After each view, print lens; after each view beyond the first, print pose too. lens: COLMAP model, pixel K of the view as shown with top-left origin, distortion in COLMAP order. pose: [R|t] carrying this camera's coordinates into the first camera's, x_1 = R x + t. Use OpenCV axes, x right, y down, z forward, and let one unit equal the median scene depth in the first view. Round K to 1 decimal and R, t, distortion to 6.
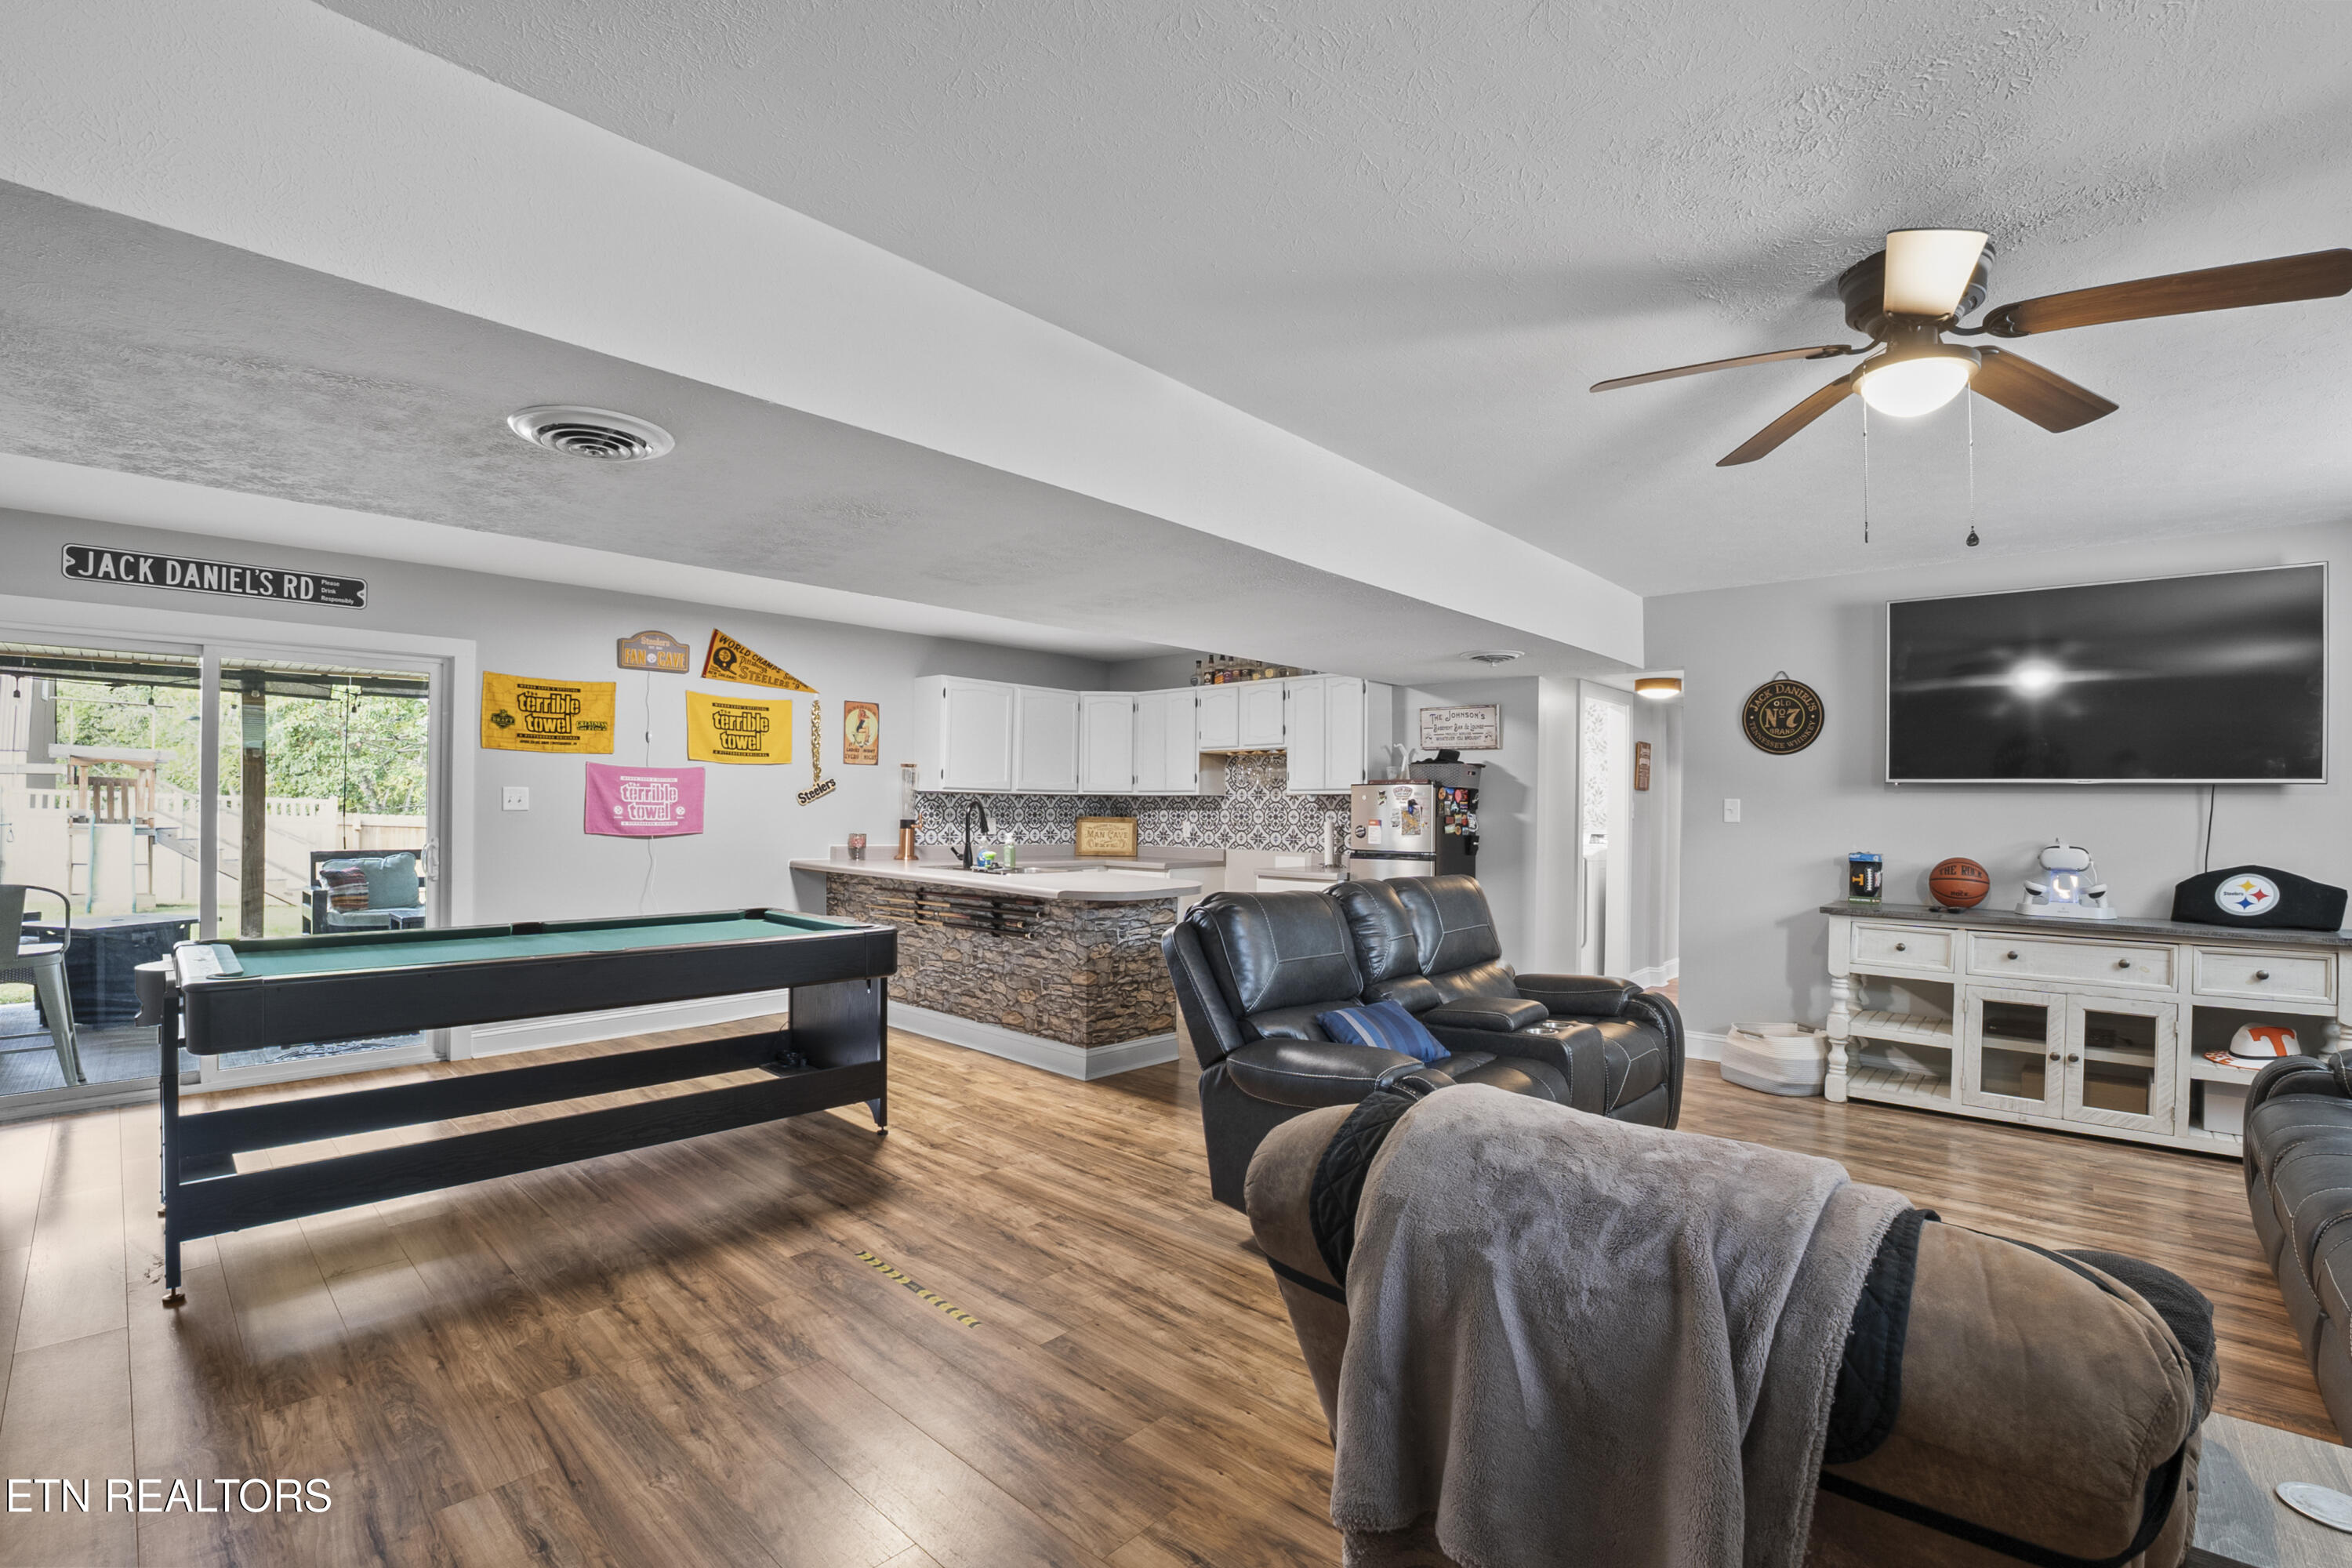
lens RADIAL K [[1042.6, 0, 1180.9], [0, 1042.6, 796.6], [0, 0, 1]] dist [-0.046788, 0.005338]
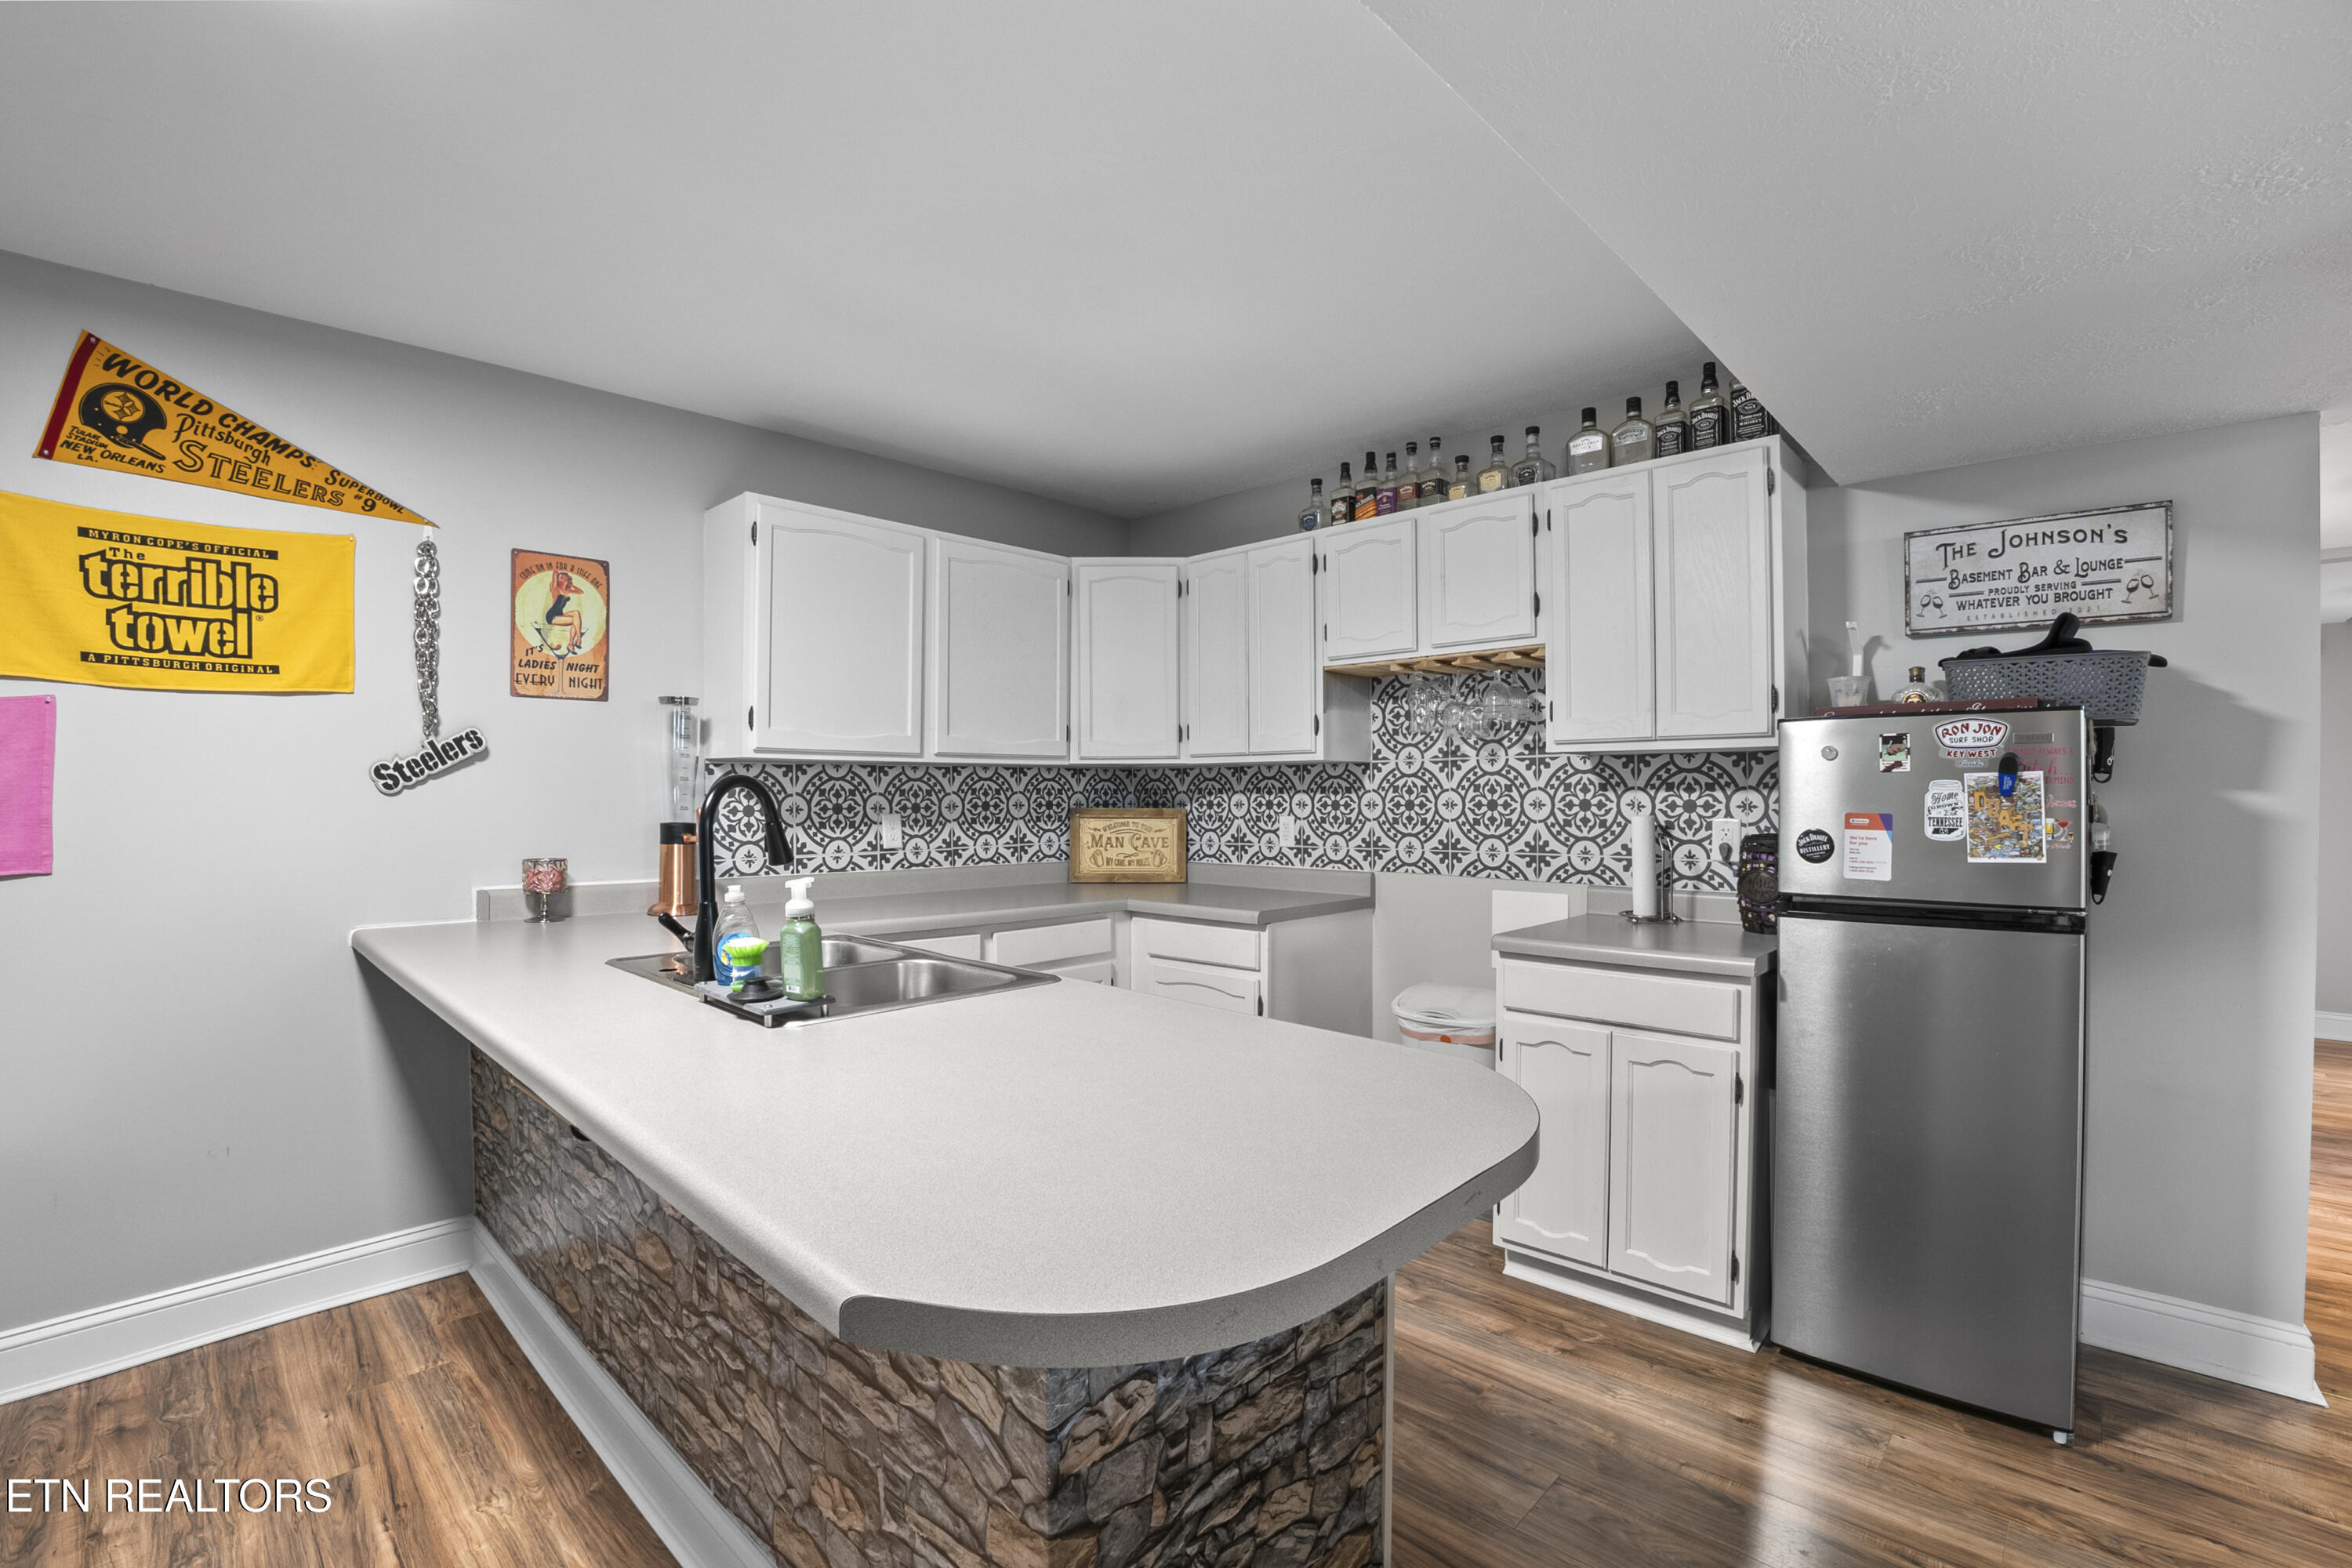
lens RADIAL K [[1042.6, 0, 1191.9], [0, 1042.6, 788.1], [0, 0, 1]] dist [-0.046788, 0.005338]
pose [[0.999857, -0.013977, -0.009527, -0.040740], [0.014073, 0.999850, 0.010124, 0.005779], [0.009384, -0.010257, 0.999903, 0.572379]]
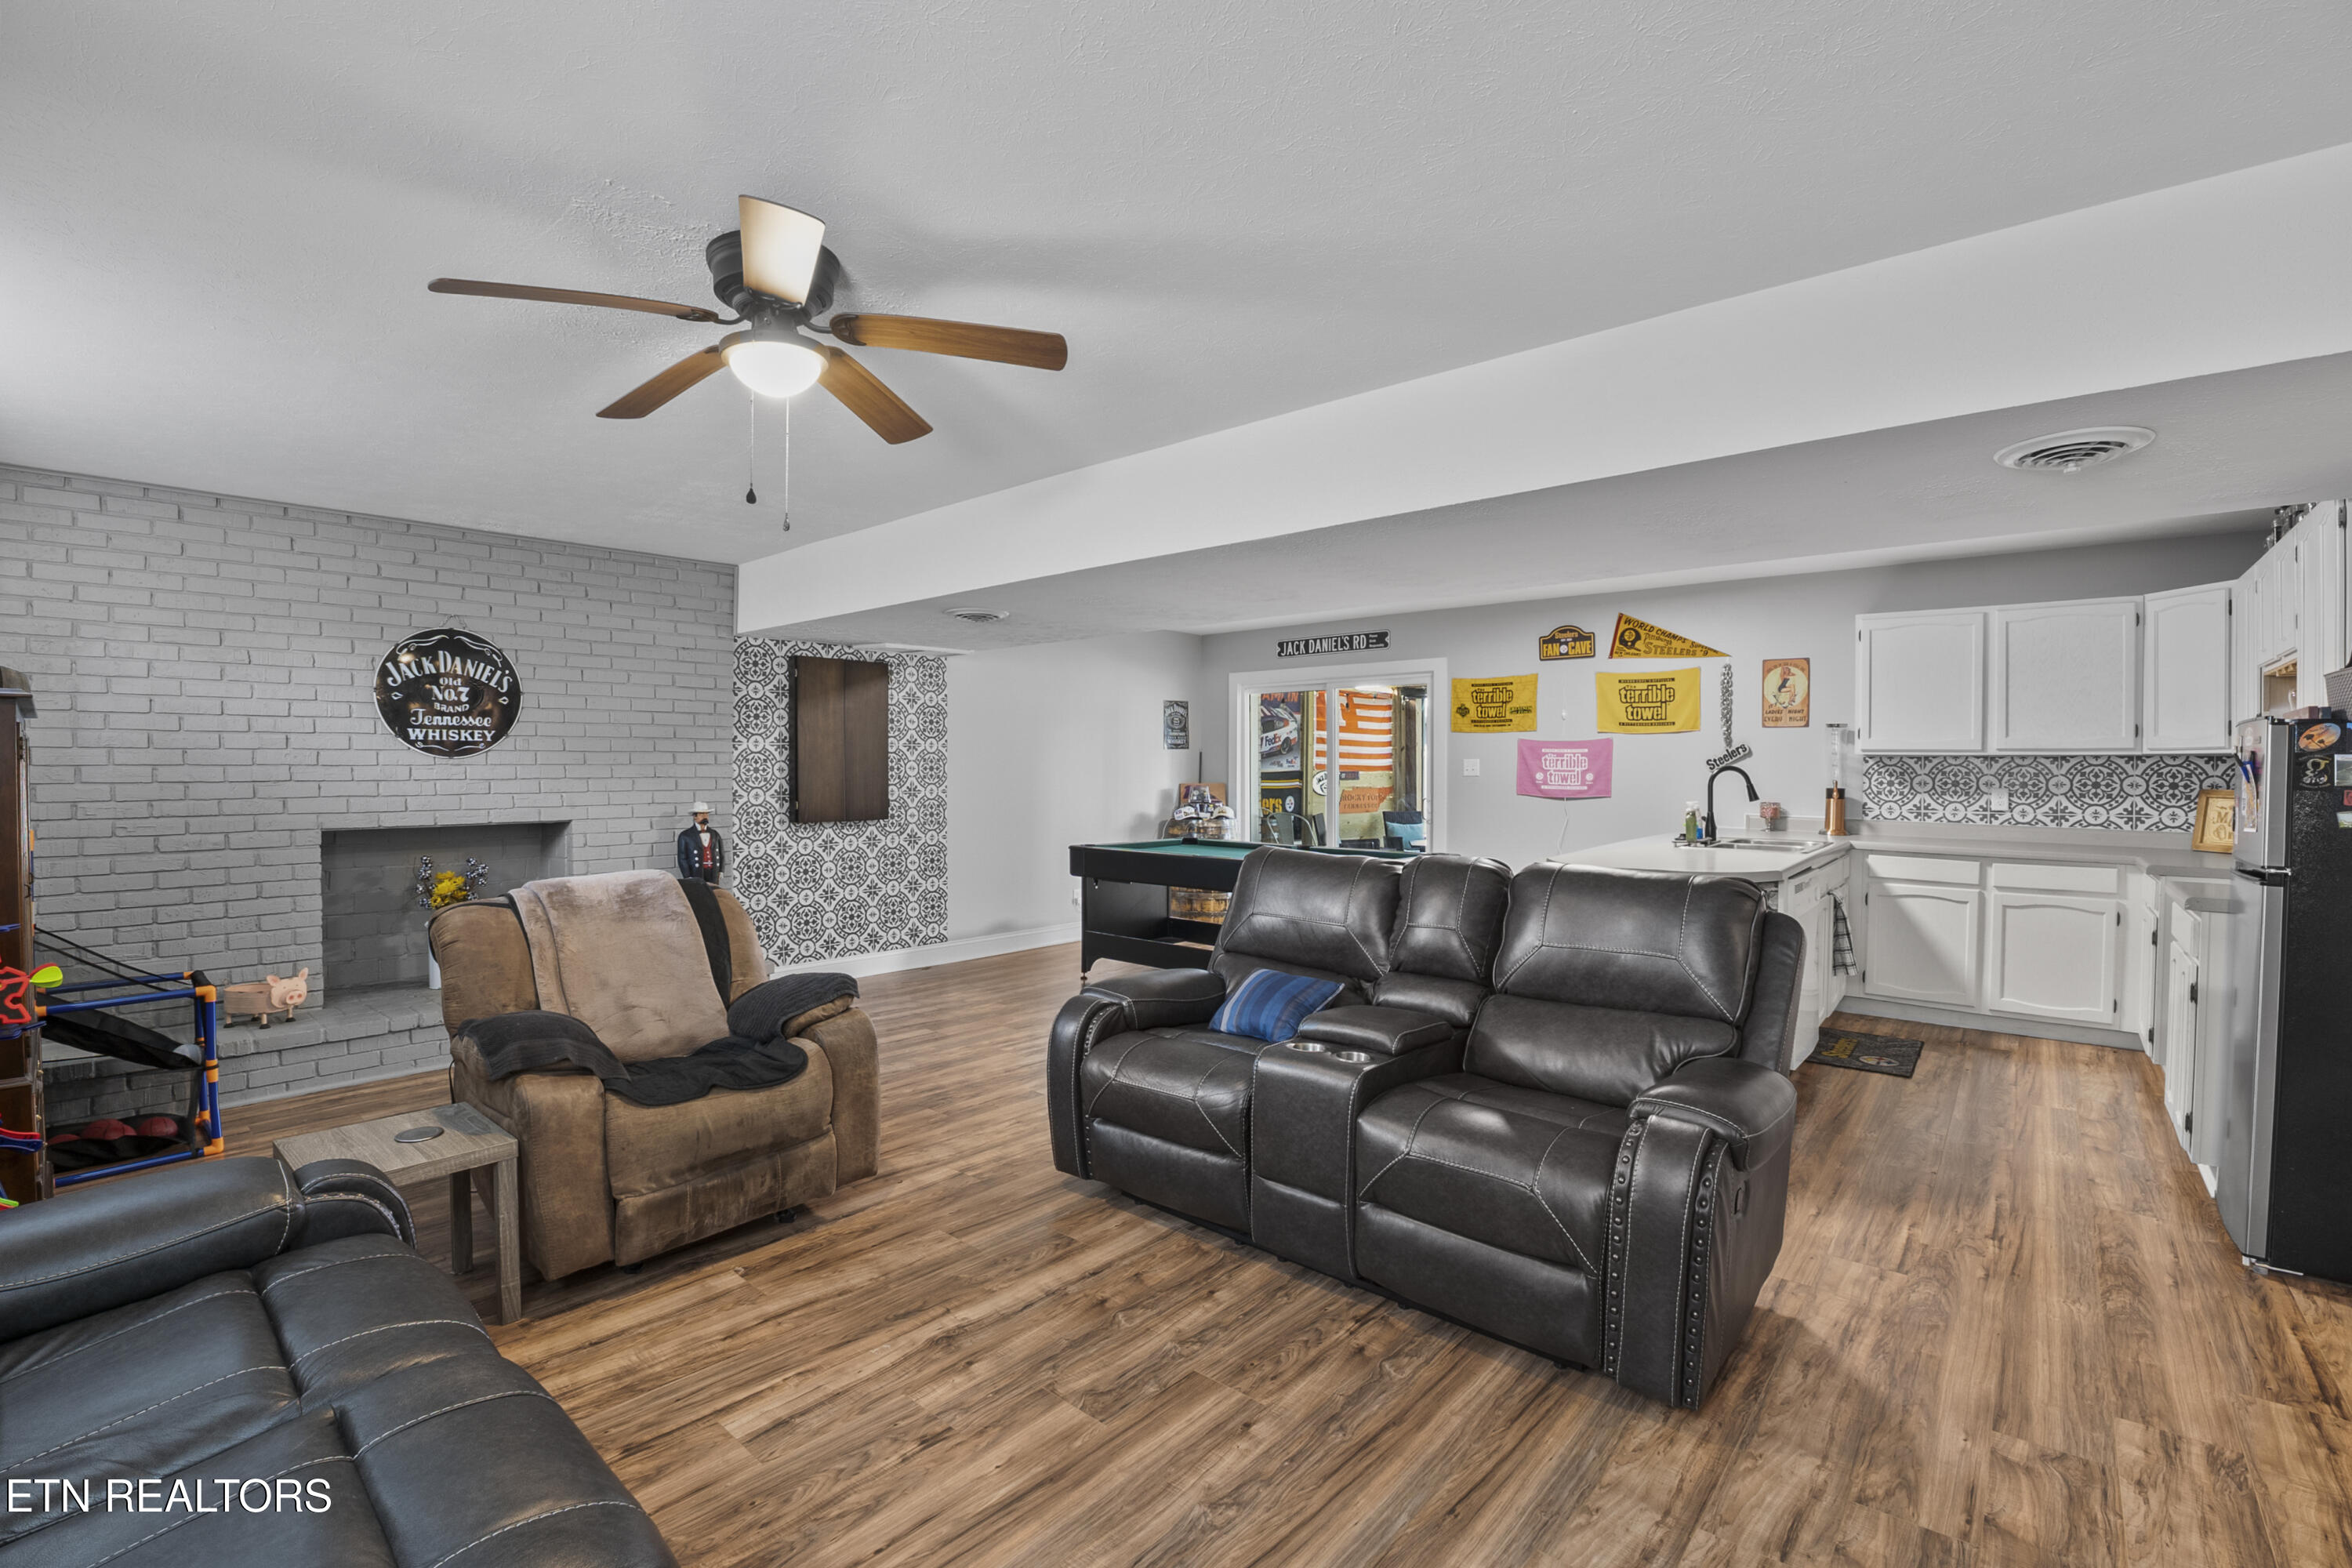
lens RADIAL K [[1042.6, 0, 1186.1], [0, 1042.6, 779.9], [0, 0, 1]] dist [-0.046788, 0.005338]
pose [[0.042357, 0.002499, -0.999099, 0.570593], [0.005577, 0.999981, 0.002737, 0.009968], [0.999087, -0.005688, 0.042342, 0.433261]]
